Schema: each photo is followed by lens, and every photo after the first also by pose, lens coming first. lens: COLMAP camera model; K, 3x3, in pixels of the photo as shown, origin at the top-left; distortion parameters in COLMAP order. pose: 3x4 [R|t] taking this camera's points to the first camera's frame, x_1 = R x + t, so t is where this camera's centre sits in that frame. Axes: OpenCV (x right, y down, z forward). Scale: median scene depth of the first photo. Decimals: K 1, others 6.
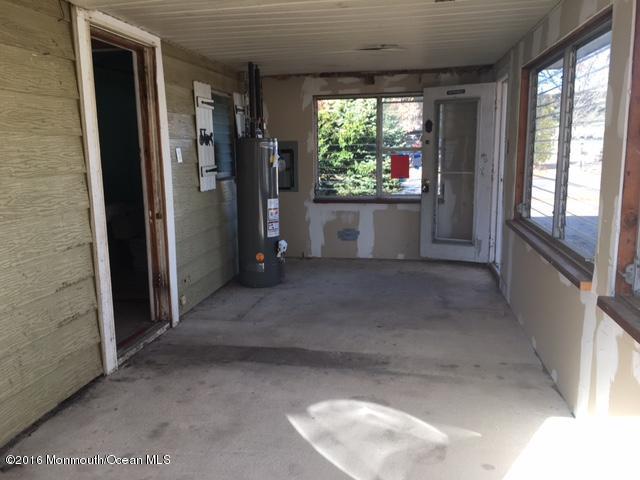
lens RADIAL K [[539.7, 0, 317.0], [0, 539.7, 238.5], [0, 0, 1]] dist [0.080352, -0.118031]
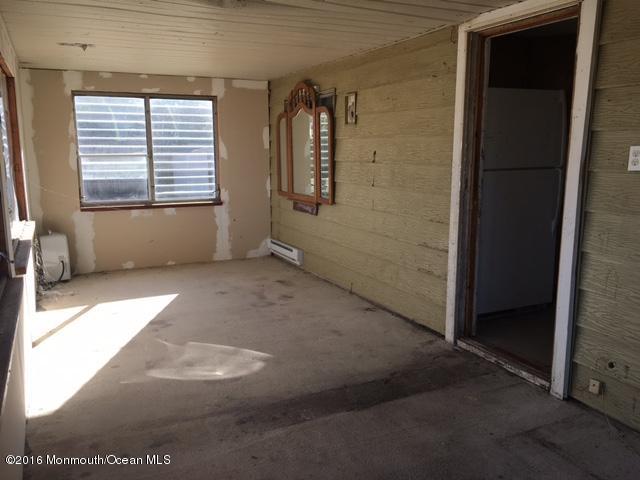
lens RADIAL K [[539.7, 0, 317.0], [0, 539.7, 238.5], [0, 0, 1]] dist [0.080352, -0.118031]
pose [[-0.808136, 0.120264, -0.576588, 0.506315], [-0.082558, 0.946139, 0.313057, -0.310763], [0.583182, 0.300595, -0.754680, 1.729696]]
